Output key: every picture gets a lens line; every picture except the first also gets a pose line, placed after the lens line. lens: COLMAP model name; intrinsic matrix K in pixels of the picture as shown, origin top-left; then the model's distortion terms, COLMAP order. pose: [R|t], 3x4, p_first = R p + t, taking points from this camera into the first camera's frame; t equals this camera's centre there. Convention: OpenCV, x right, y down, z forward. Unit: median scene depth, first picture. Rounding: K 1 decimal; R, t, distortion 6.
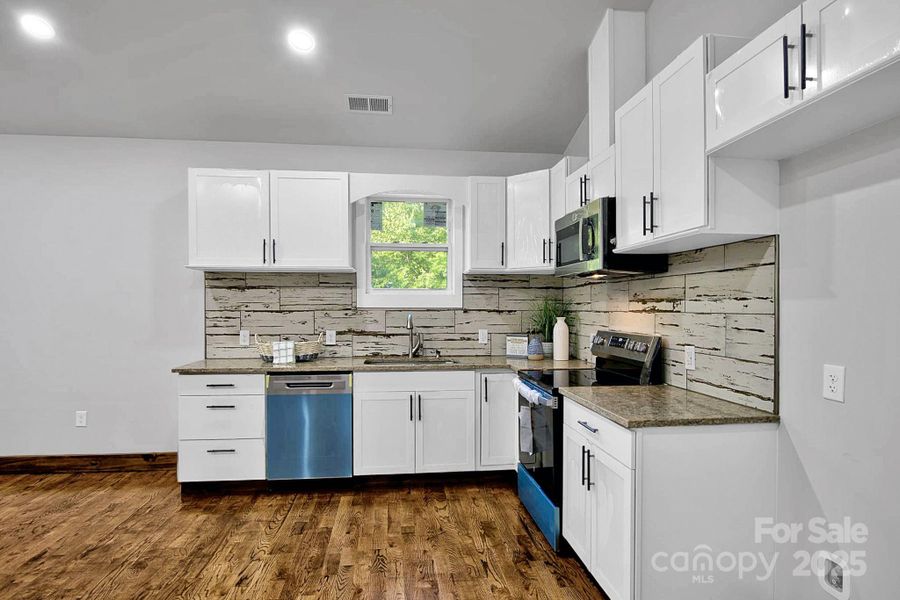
lens RADIAL K [[475.6, 0, 450.4], [0, 475.6, 316.5], [0, 0, 1]] dist [-0.021581, -0.000067]
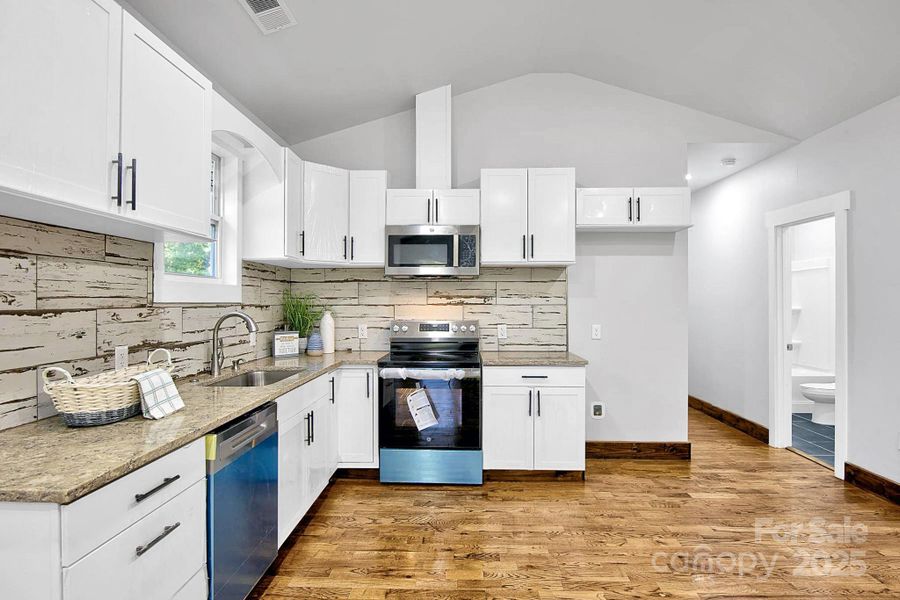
lens RADIAL K [[473.2, 0, 450.0], [0, 473.2, 300.0], [0, 0, 1]] dist [-0.020800, 0.000426]
pose [[0.153835, 0.001277, 0.988096, -0.797518], [0.019332, 0.999804, -0.004302, -0.014269], [-0.987907, 0.019764, 0.153780, 0.626090]]
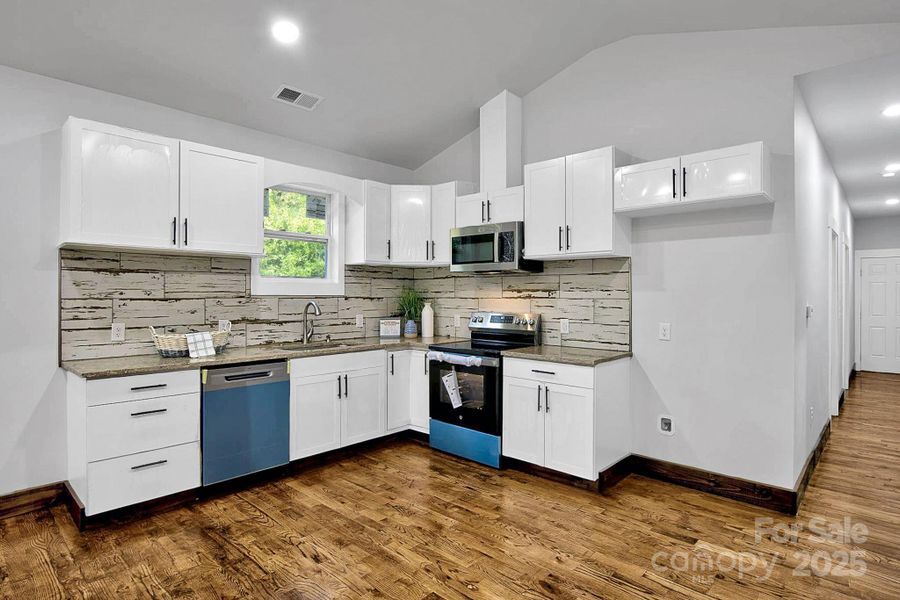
lens RADIAL K [[473.2, 0, 450.0], [0, 473.2, 300.0], [0, 0, 1]] dist [-0.020800, 0.000426]
pose [[0.763787, -0.006231, 0.645439, -0.571047], [0.011127, 0.999932, -0.003515, -0.001057], [-0.645373, 0.009867, 0.763804, 0.008579]]
